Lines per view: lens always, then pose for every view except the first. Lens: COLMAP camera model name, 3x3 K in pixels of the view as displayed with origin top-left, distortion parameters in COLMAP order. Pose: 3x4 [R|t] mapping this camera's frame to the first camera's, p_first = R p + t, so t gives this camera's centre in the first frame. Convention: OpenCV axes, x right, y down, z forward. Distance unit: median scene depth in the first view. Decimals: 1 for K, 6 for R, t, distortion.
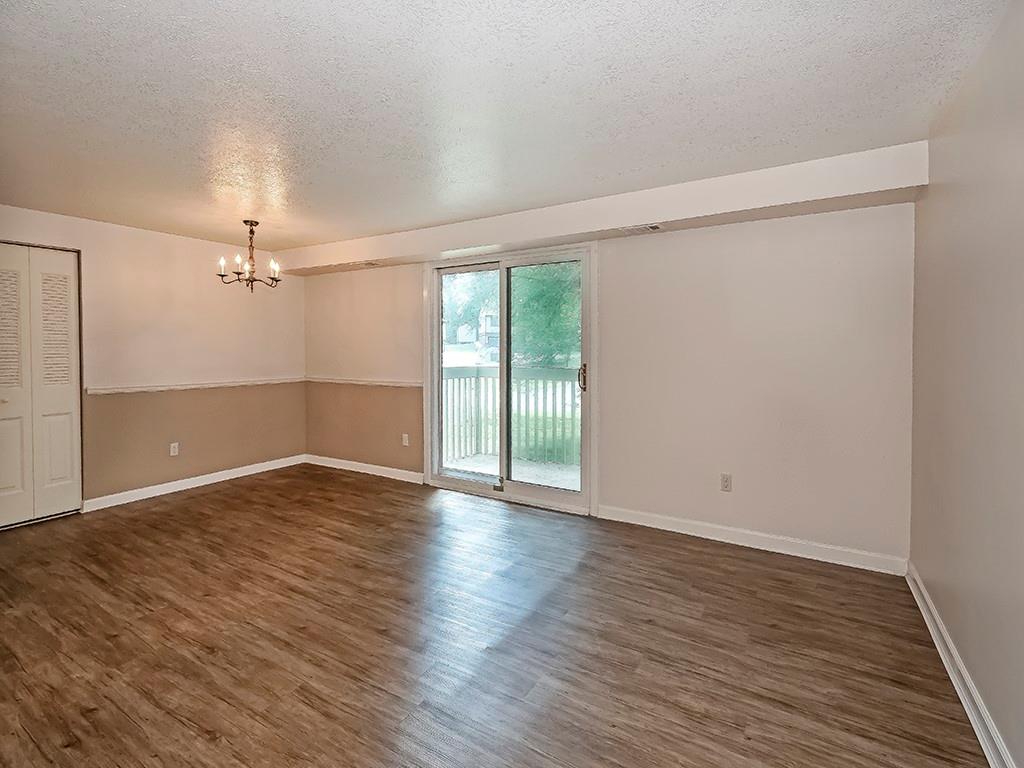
lens RADIAL K [[467.9, 0, 514.5], [0, 467.9, 381.3], [0, 0, 1]] dist [0.000691, 0.000687]
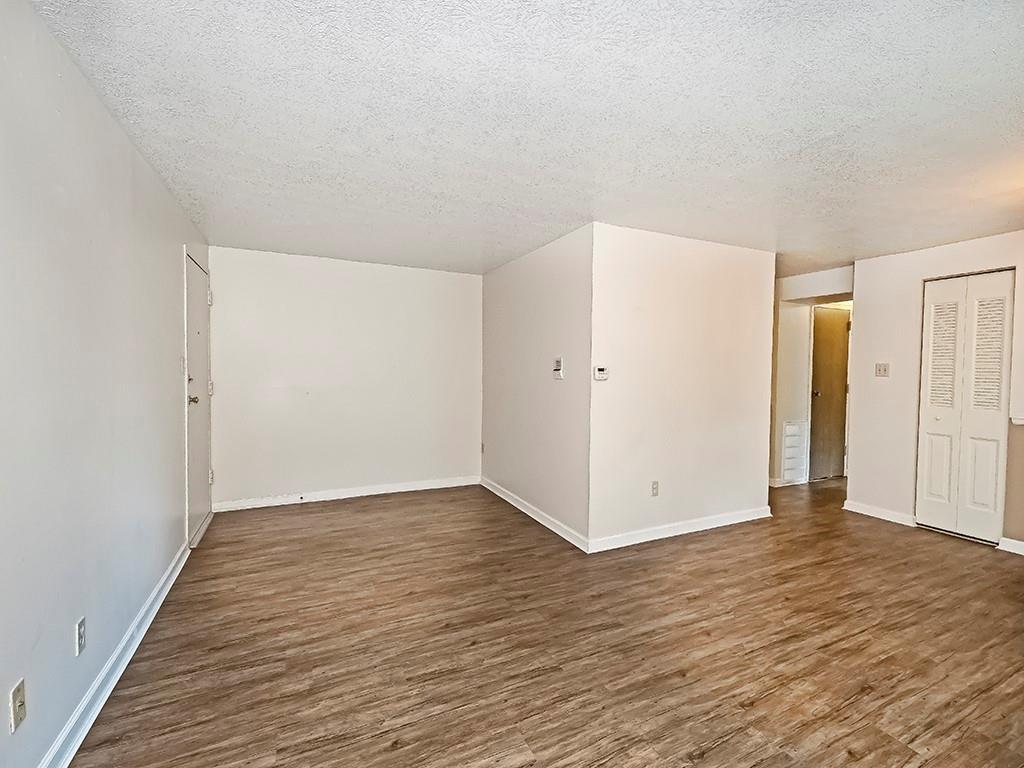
lens RADIAL K [[467.9, 0, 514.5], [0, 467.9, 381.3], [0, 0, 1]] dist [0.000691, 0.000687]
pose [[-0.546965, 0.019848, -0.836920, 0.570010], [-0.076437, 0.994359, 0.073537, -0.067982], [0.833659, 0.104194, -0.542362, 1.009715]]
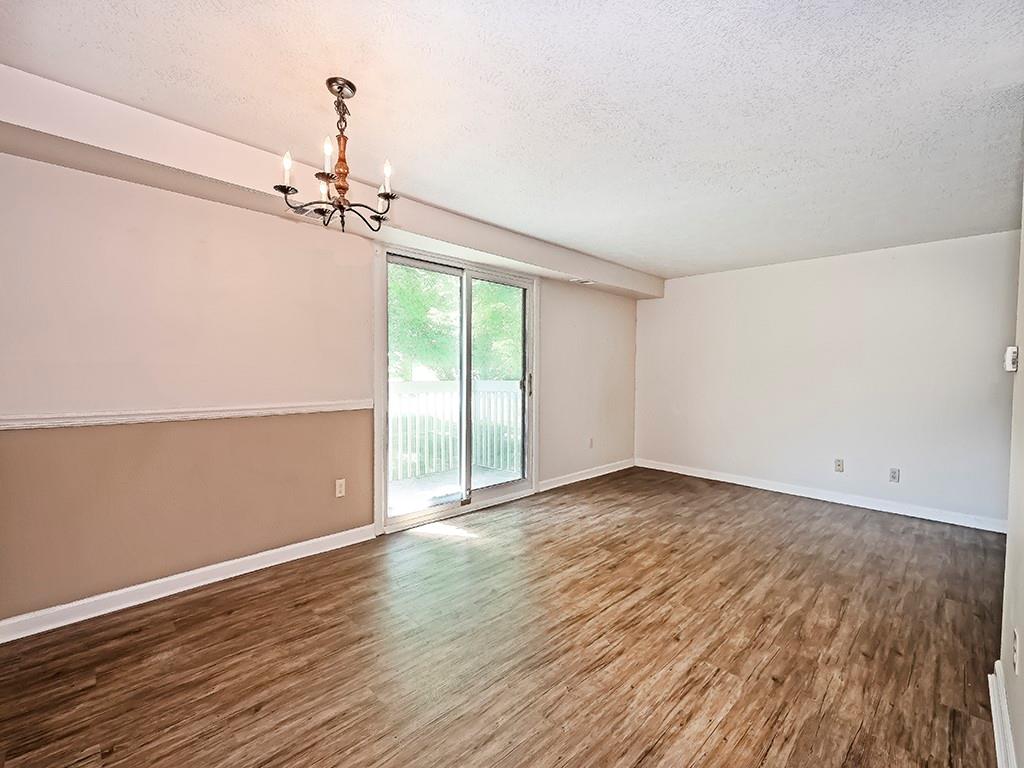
lens RADIAL K [[462.3, 0, 512.0], [0, 462.3, 384.0], [0, 0, 1]] dist [-0.000526, -0.000834]
pose [[0.247037, -0.025079, 0.968681, -1.540882], [0.062917, 0.997971, 0.009792, -0.037467], [-0.966961, 0.058528, 0.248114, 1.056277]]
